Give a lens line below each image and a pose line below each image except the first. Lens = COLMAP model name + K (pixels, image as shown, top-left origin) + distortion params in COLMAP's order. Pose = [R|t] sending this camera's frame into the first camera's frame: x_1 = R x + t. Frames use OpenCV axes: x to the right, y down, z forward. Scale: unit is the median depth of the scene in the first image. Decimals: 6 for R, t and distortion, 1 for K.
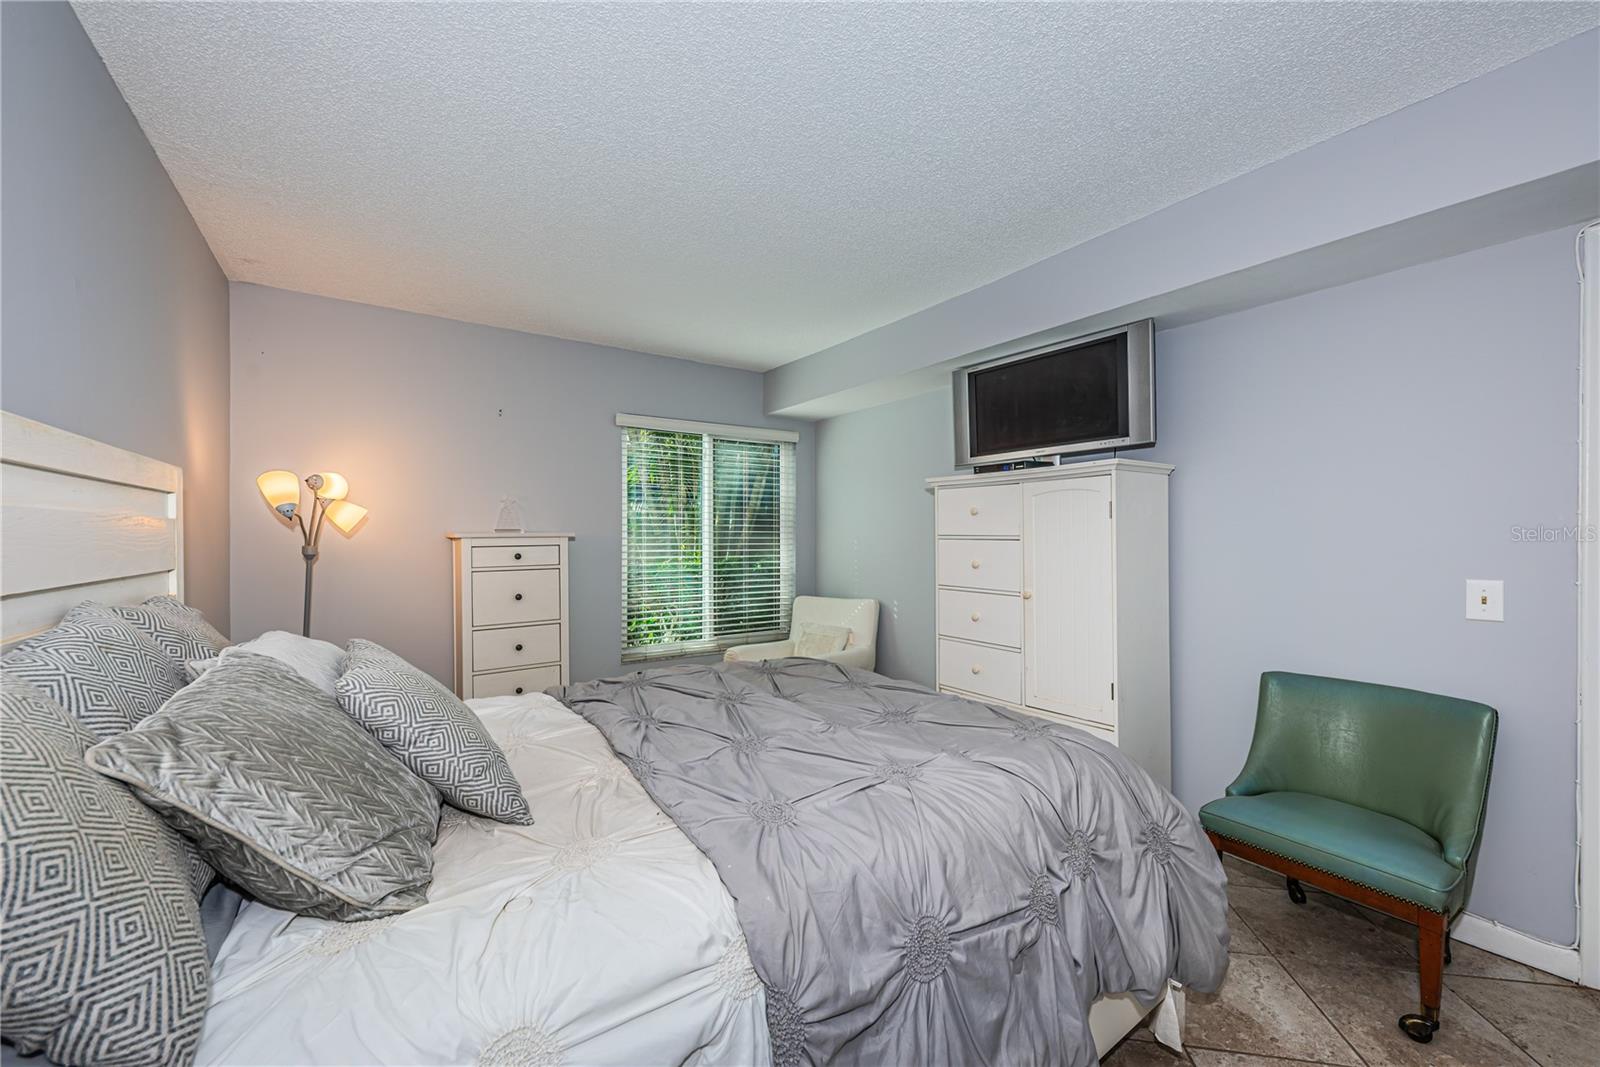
lens RADIAL K [[620.3, 0, 796.5], [0, 620.3, 539.1], [0, 0, 1]] dist [0.000361, 0.000010]
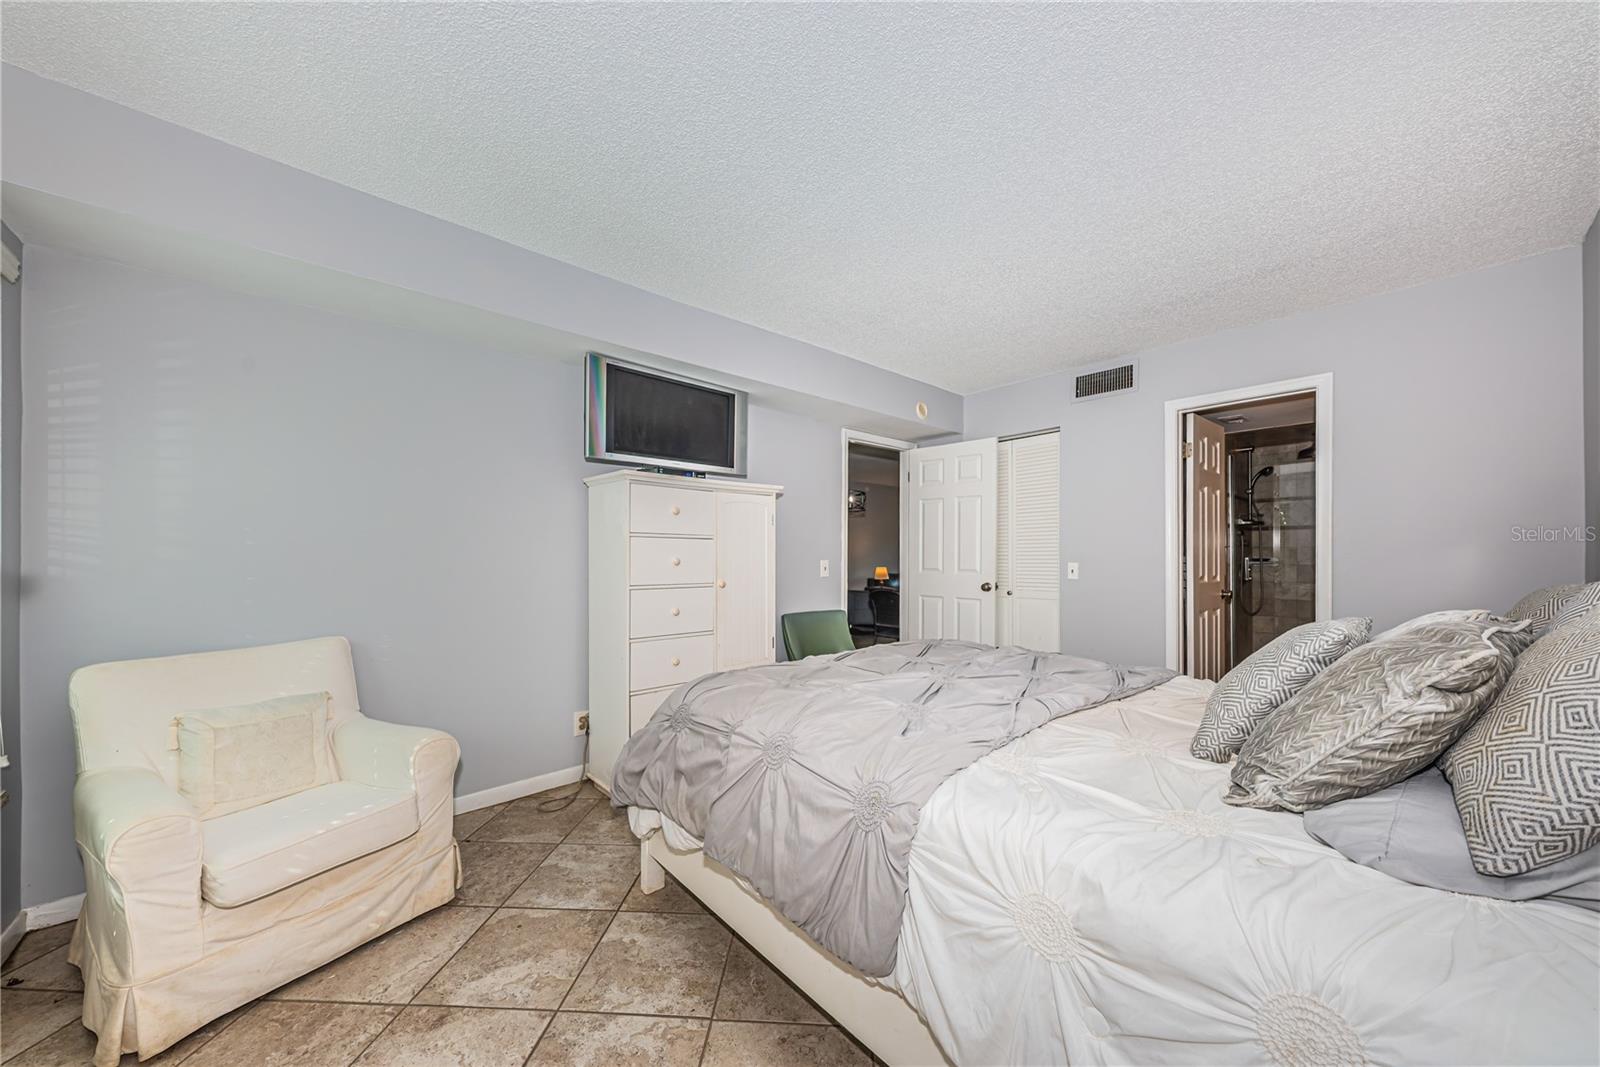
lens RADIAL K [[550.9, 0, 806.1], [0, 550.9, 537.7], [0, 0, 1]] dist [-0.000439, 0.000062]
pose [[-0.131283, 0.027892, 0.990952, -0.613440], [-0.002096, 0.999594, -0.028413, 0.024454], [-0.991343, -0.005807, -0.131172, 0.830803]]
